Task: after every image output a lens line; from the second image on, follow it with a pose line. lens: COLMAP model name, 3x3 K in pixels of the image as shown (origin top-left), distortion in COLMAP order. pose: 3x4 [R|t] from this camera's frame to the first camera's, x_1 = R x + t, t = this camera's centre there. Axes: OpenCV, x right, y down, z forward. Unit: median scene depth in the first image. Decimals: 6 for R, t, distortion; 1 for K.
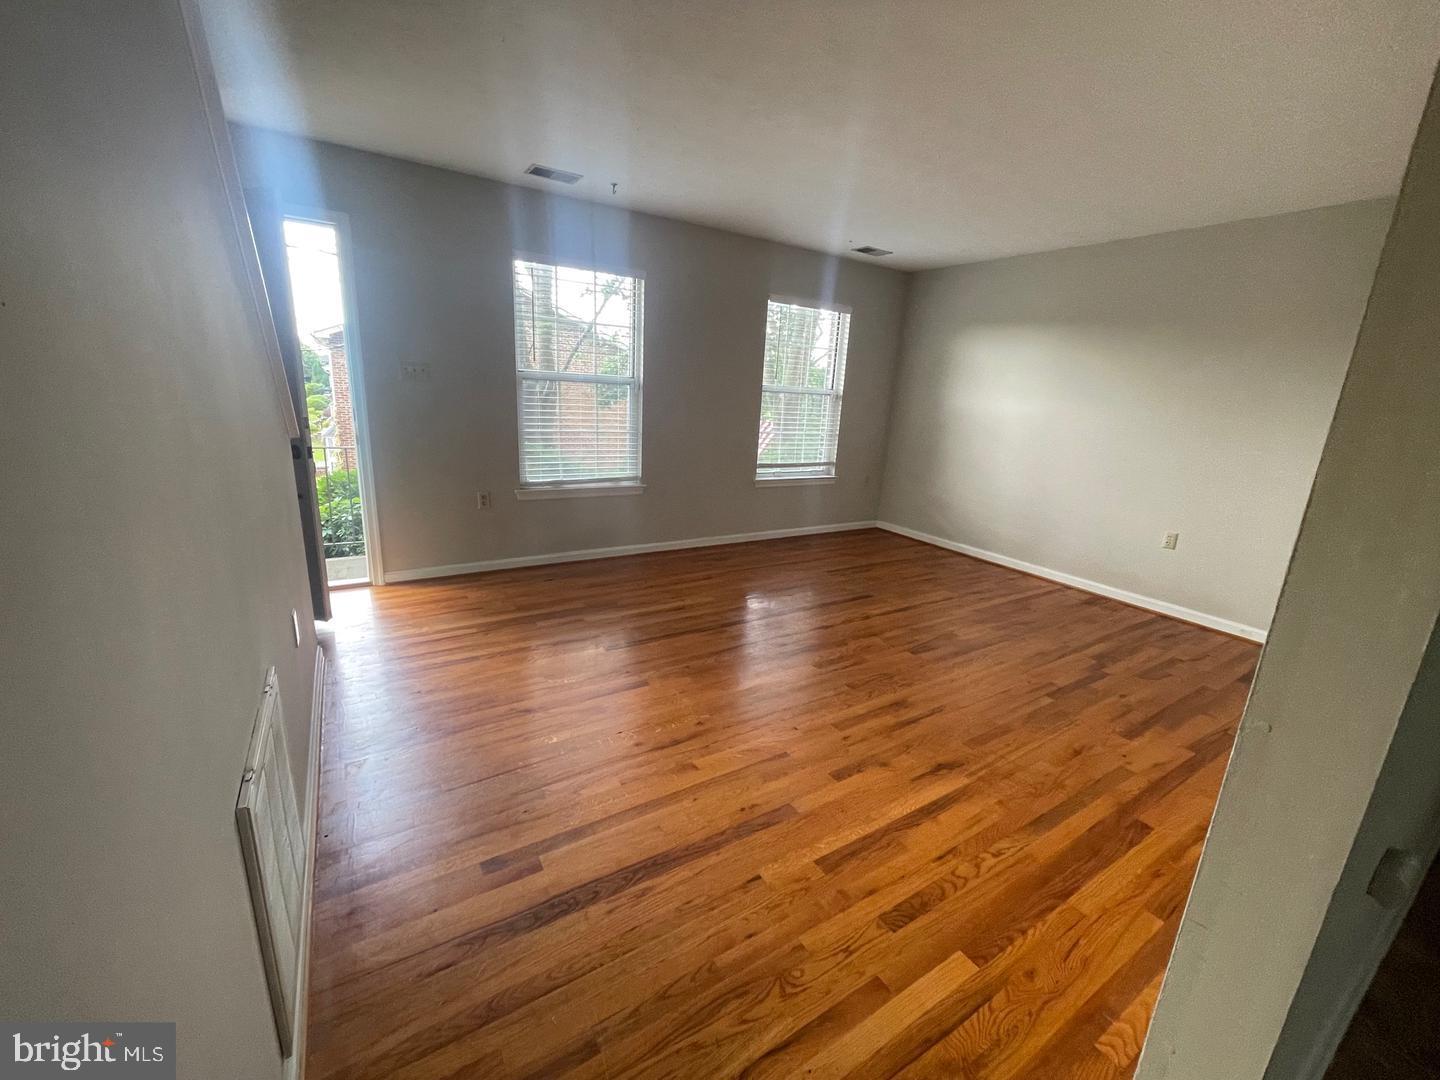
lens RADIAL K [[580.7, 0, 717.7], [0, 580.7, 531.8], [0, 0, 1]] dist [-0.005914, 0.001104]
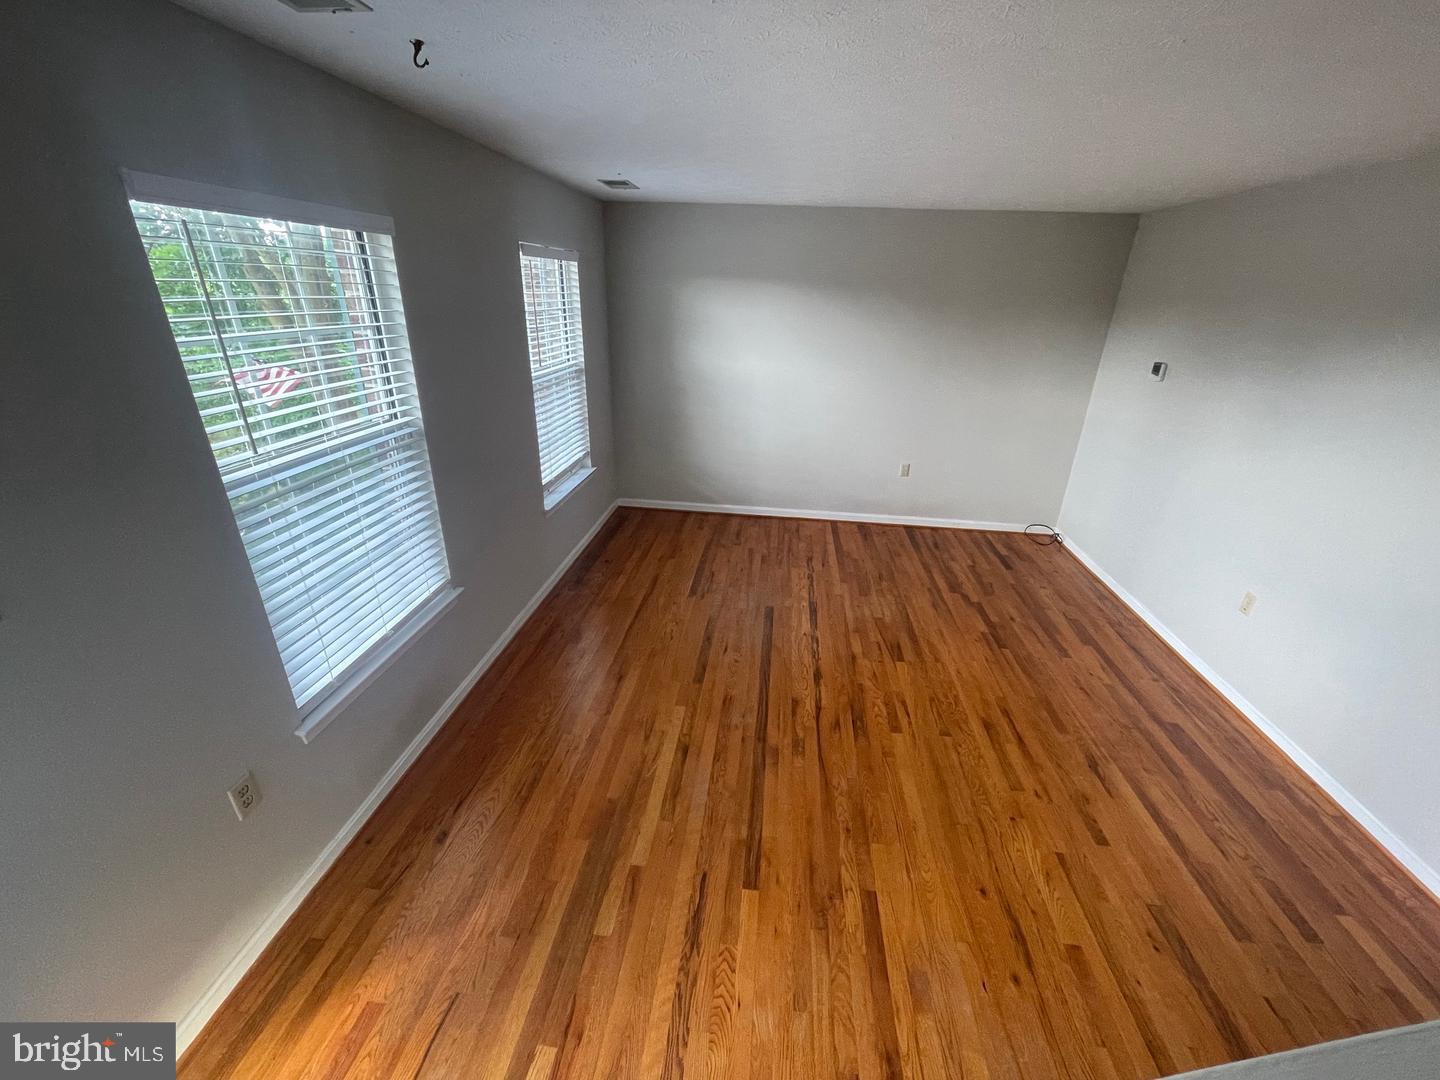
lens RADIAL K [[580.7, 0, 720.7], [0, 580.7, 536.1], [0, 0, 1]] dist [-0.005914, 0.001104]
pose [[0.620544, -0.344374, 0.704508, -0.457394], [0.195394, 0.937977, 0.286390, -0.317434], [-0.759438, -0.040061, 0.649345, 0.507009]]
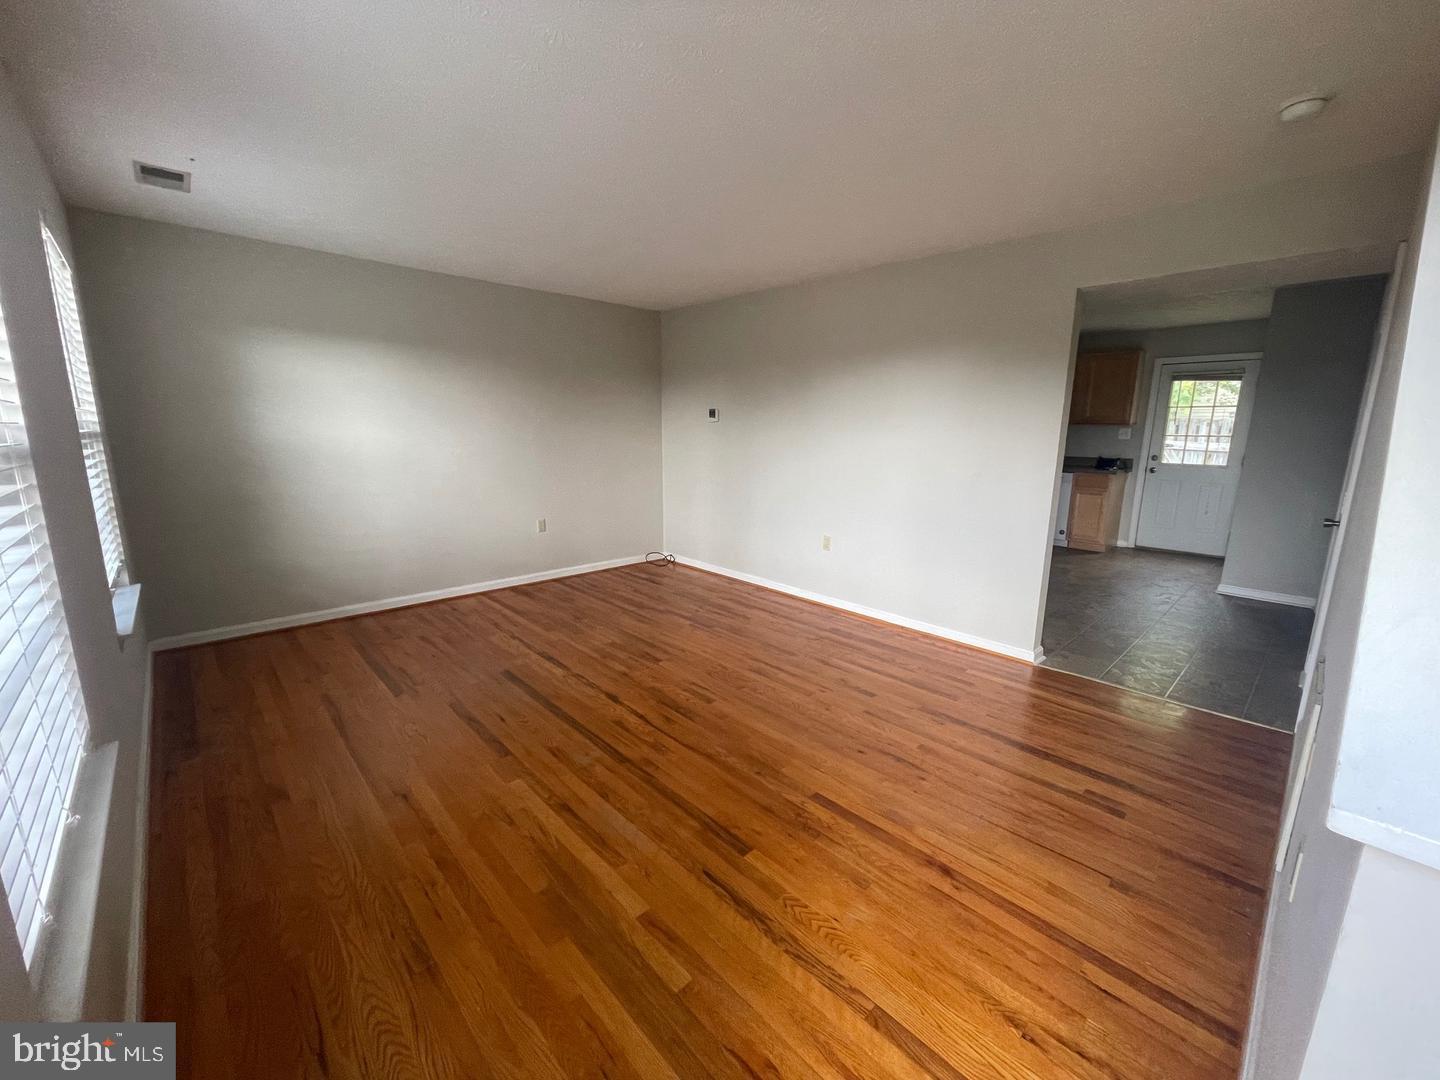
lens RADIAL K [[580.7, 0, 718.3], [0, 580.7, 539.2], [0, 0, 1]] dist [-0.005914, 0.001104]
pose [[-0.195103, -0.244638, 0.949783, -0.598662], [0.214635, 0.934269, 0.284732, -0.263937], [-0.957009, 0.259409, -0.129771, 0.856721]]
